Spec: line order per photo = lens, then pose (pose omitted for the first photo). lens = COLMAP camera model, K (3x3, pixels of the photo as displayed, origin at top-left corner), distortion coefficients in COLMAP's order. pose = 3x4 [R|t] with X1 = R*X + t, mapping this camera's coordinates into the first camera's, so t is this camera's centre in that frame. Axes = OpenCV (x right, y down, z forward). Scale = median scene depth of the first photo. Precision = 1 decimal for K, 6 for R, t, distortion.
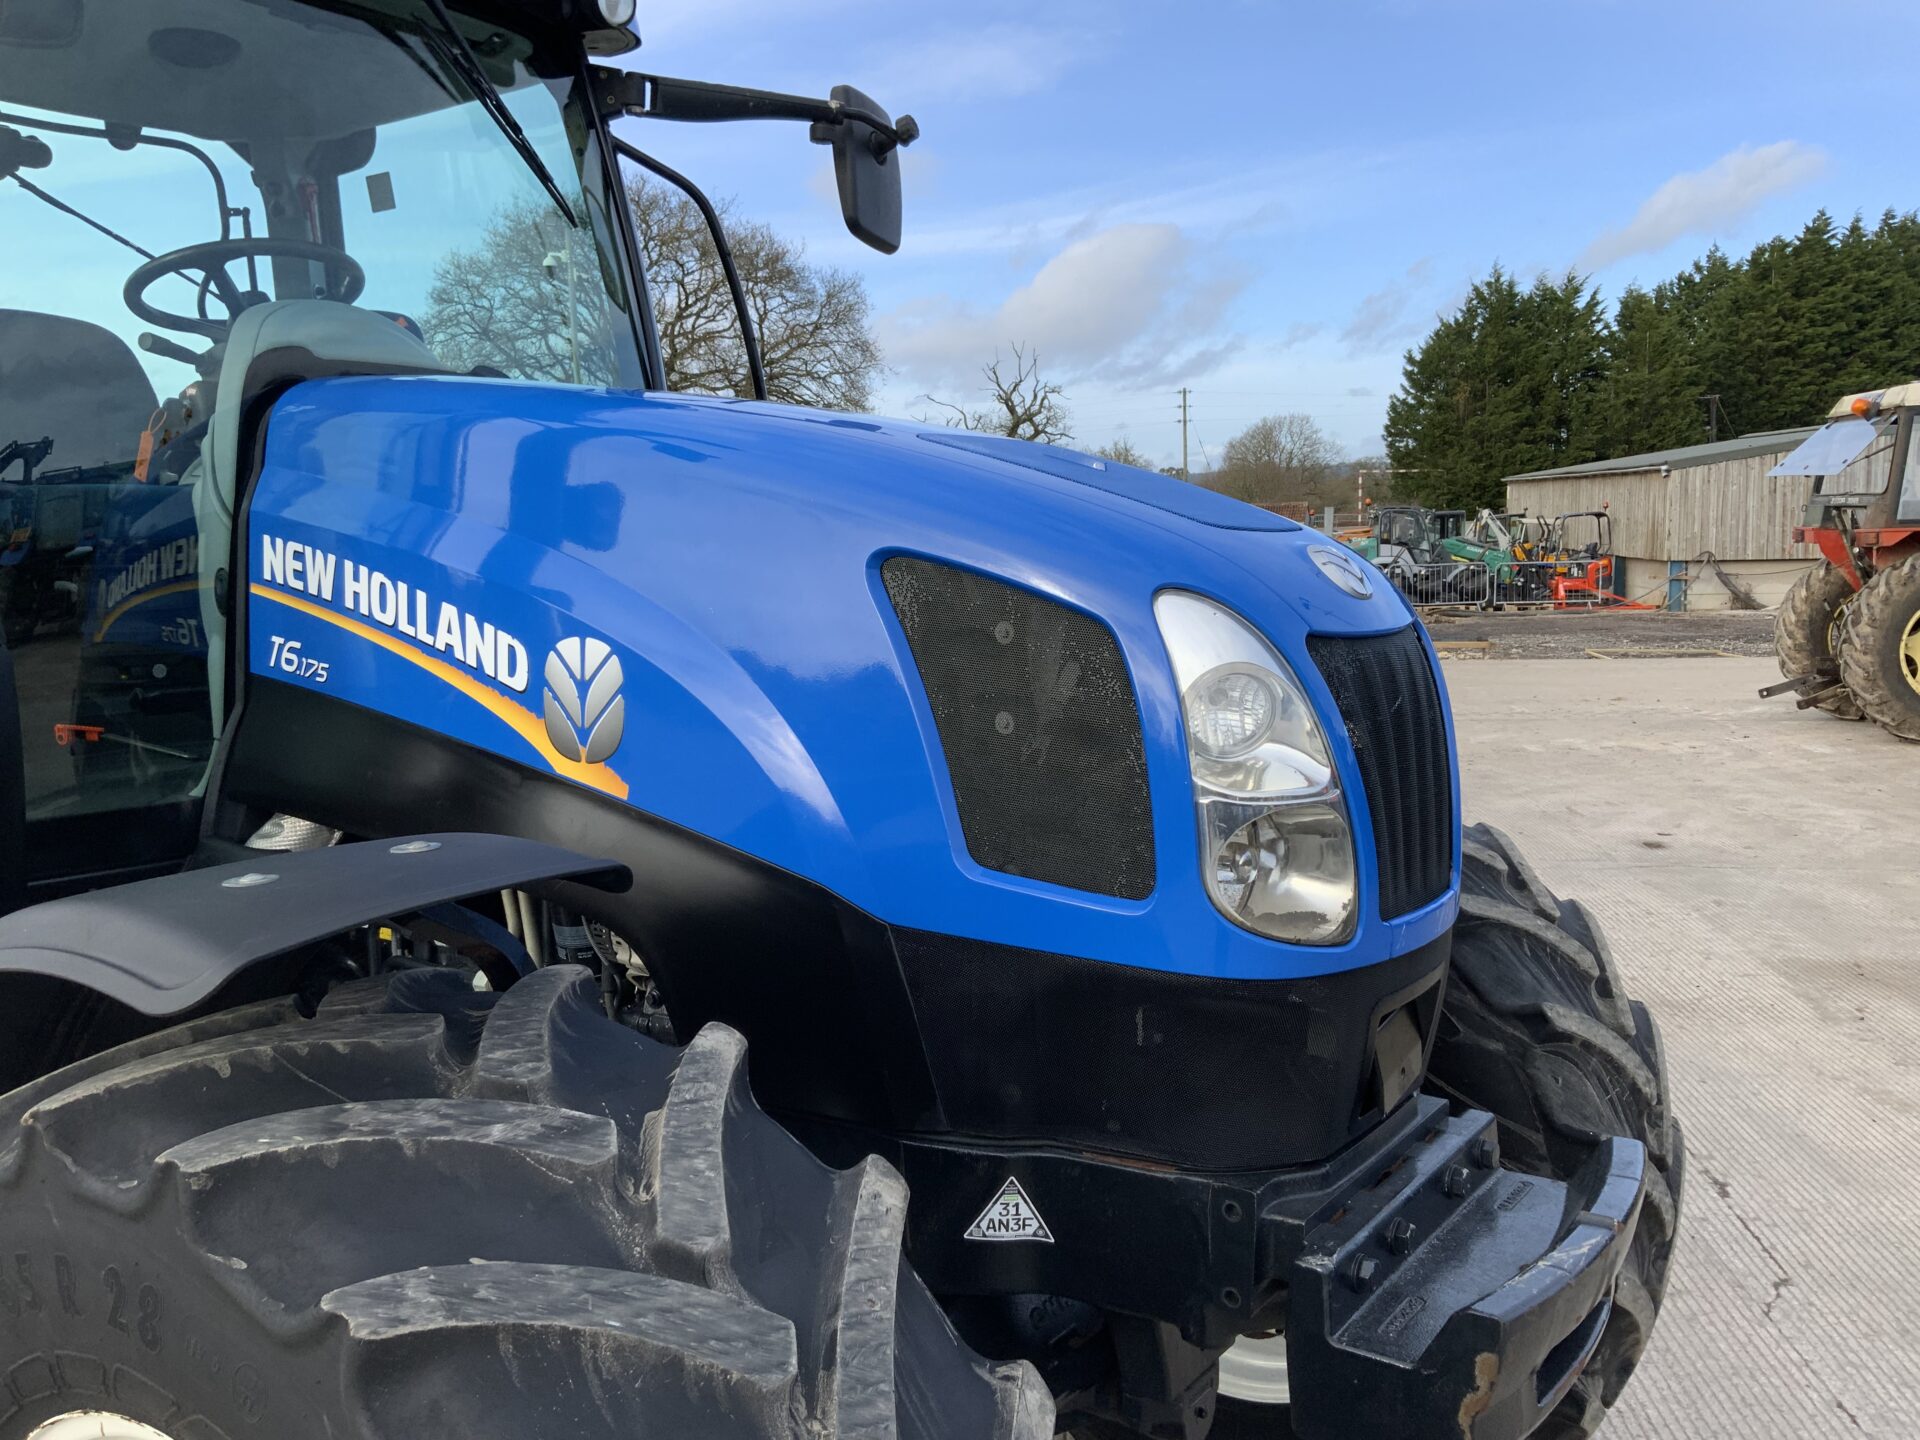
lens RADIAL K [[1568.3, 0, 960.0], [0, 1568.3, 720.0], [0, 0, 1]] dist [0.095674, -0.192816]
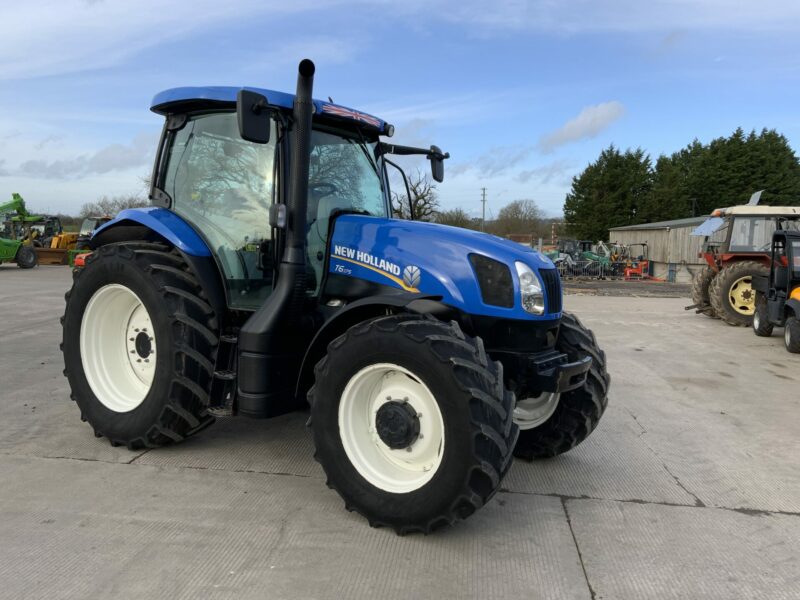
lens RADIAL K [[653.5, 0, 400.0], [0, 653.5, 300.0], [0, 0, 1]] dist [0.095674, -0.192816]
pose [[0.999173, 0.034551, 0.021422, -0.264024], [-0.033899, 0.998972, -0.030090, 0.116123], [-0.022440, 0.029338, 0.999318, -1.108570]]
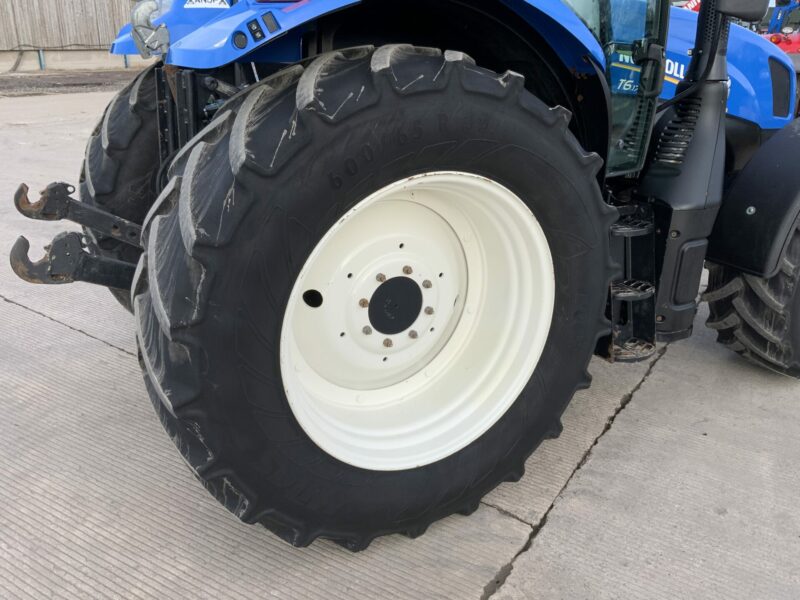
lens RADIAL K [[653.5, 0, 400.0], [0, 653.5, 300.0], [0, 0, 1]] dist [0.095674, -0.192816]
pose [[0.446089, -0.306390, 0.840910, -1.908267], [0.073126, 0.948912, 0.306950, -0.072324], [-0.891996, -0.075435, 0.445705, 0.752187]]
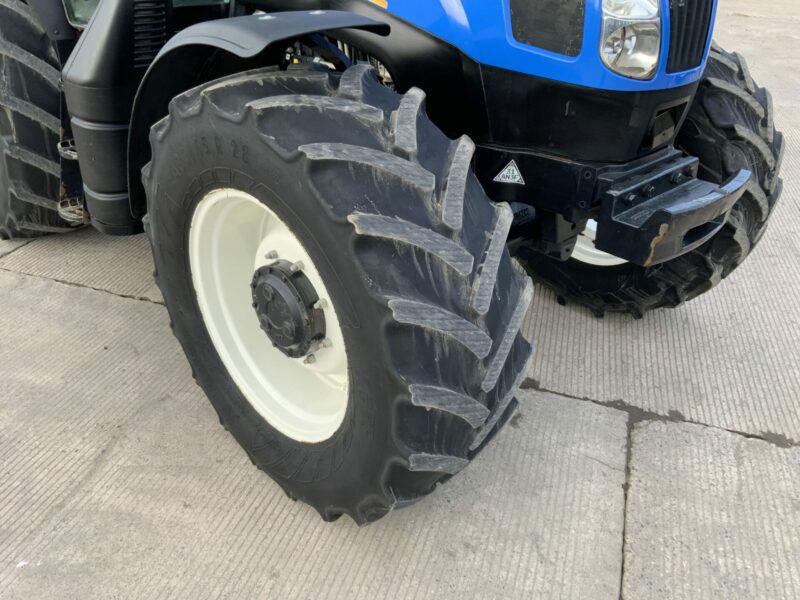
lens RADIAL K [[653.5, 0, 400.0], [0, 653.5, 300.0], [0, 0, 1]] dist [0.095674, -0.192816]
pose [[0.982774, 0.125103, -0.136030, 0.018447], [-0.058769, 0.909395, 0.411761, 0.029271], [0.175217, -0.396674, 0.901082, -0.150817]]
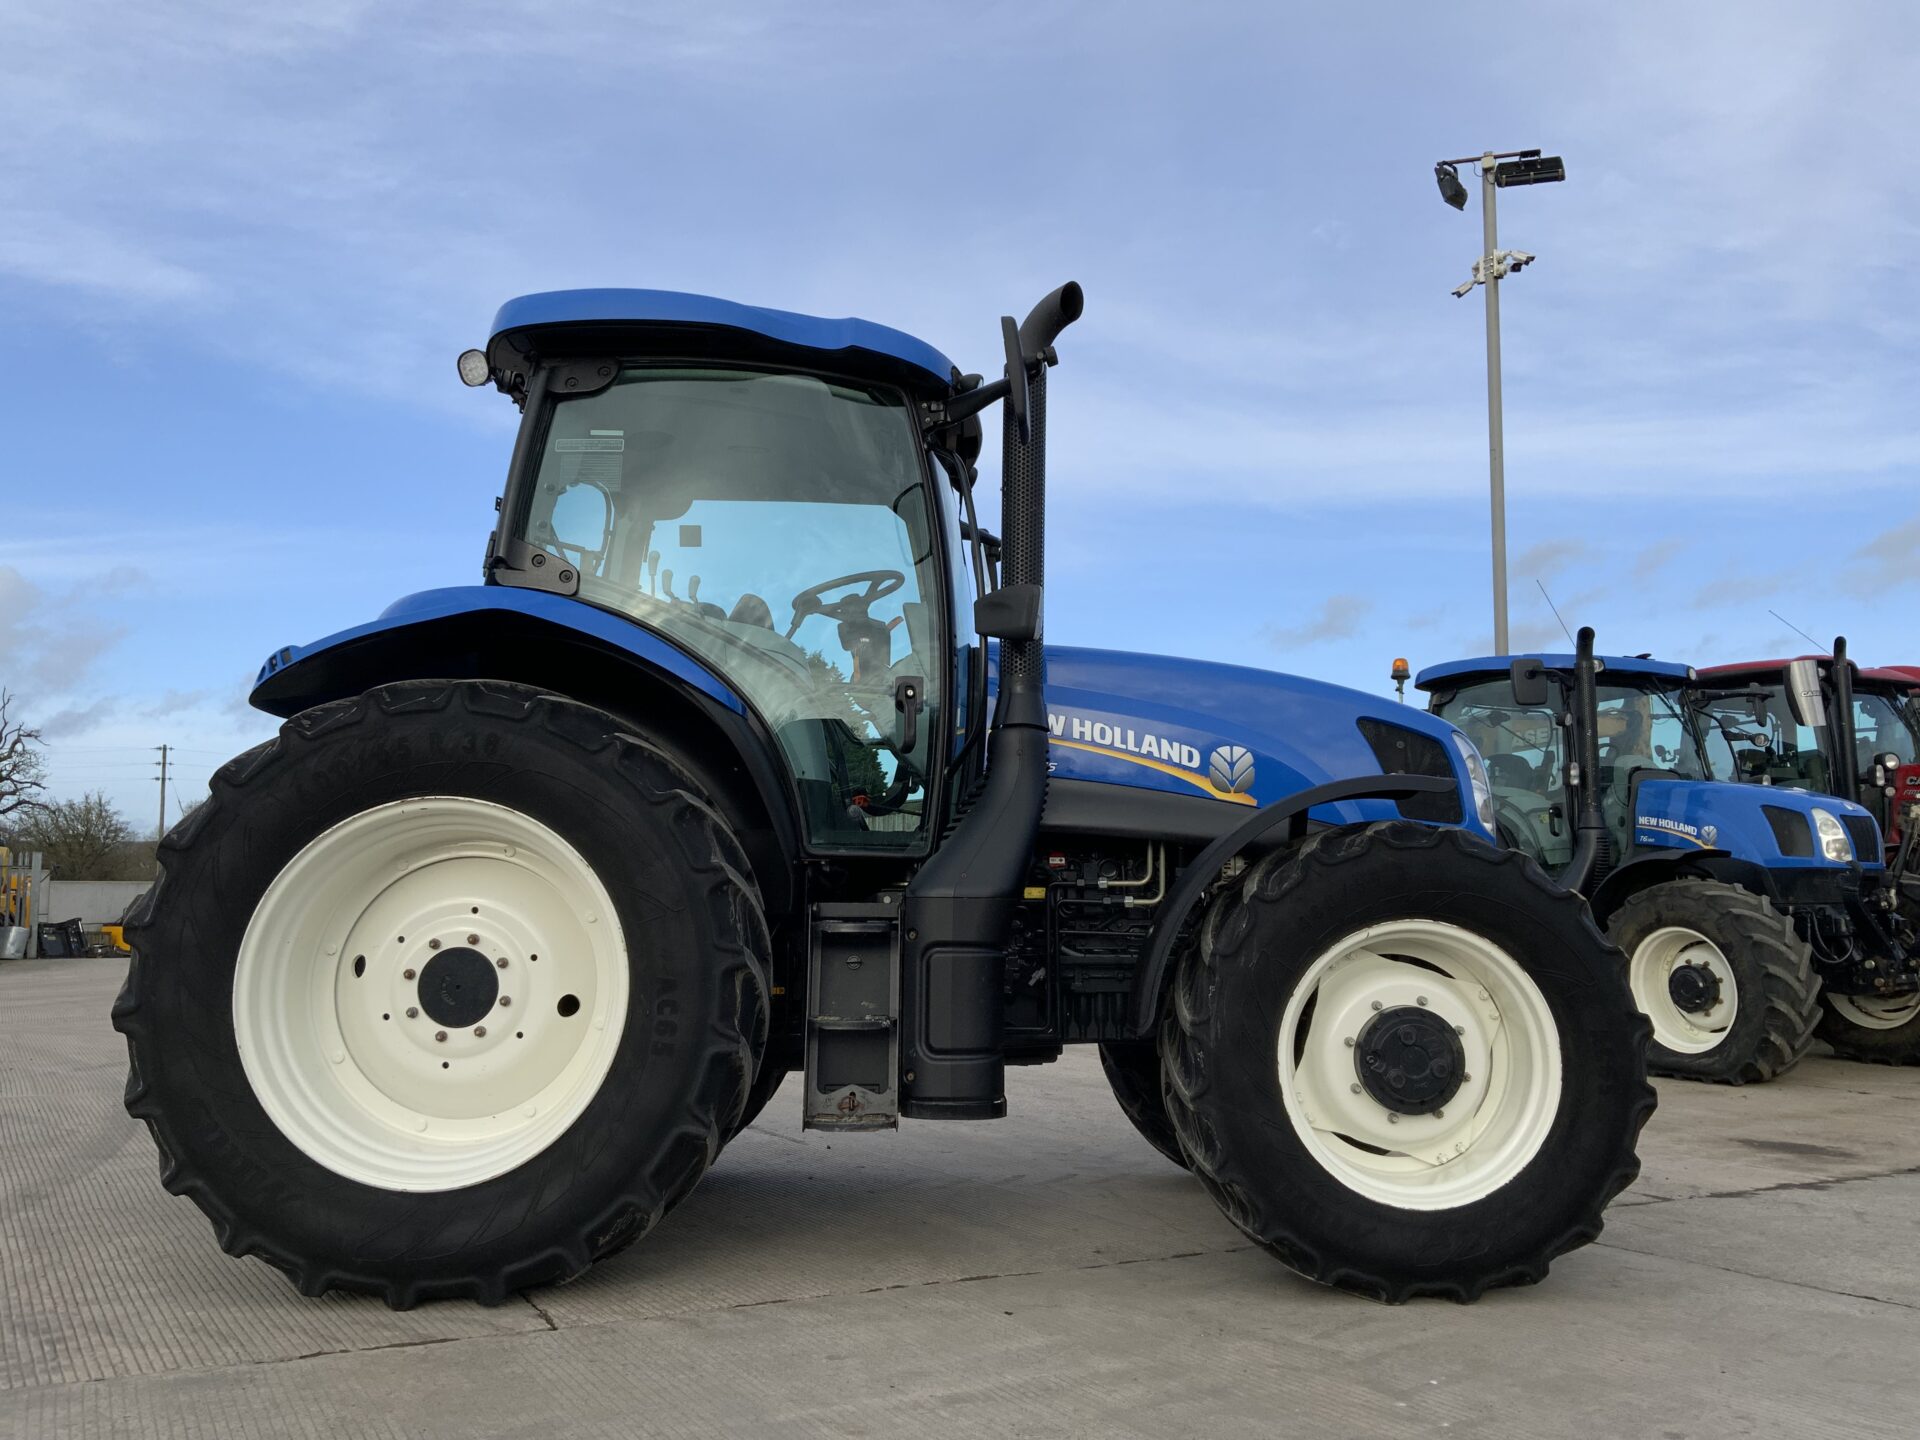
lens RADIAL K [[1568.3, 0, 960.0], [0, 1568.3, 720.0], [0, 0, 1]] dist [0.095674, -0.192816]
pose [[0.811051, 0.082451, 0.579136, -1.713608], [0.054987, 0.974888, -0.215801, 0.359972], [-0.582385, 0.206871, 0.786150, -0.659075]]
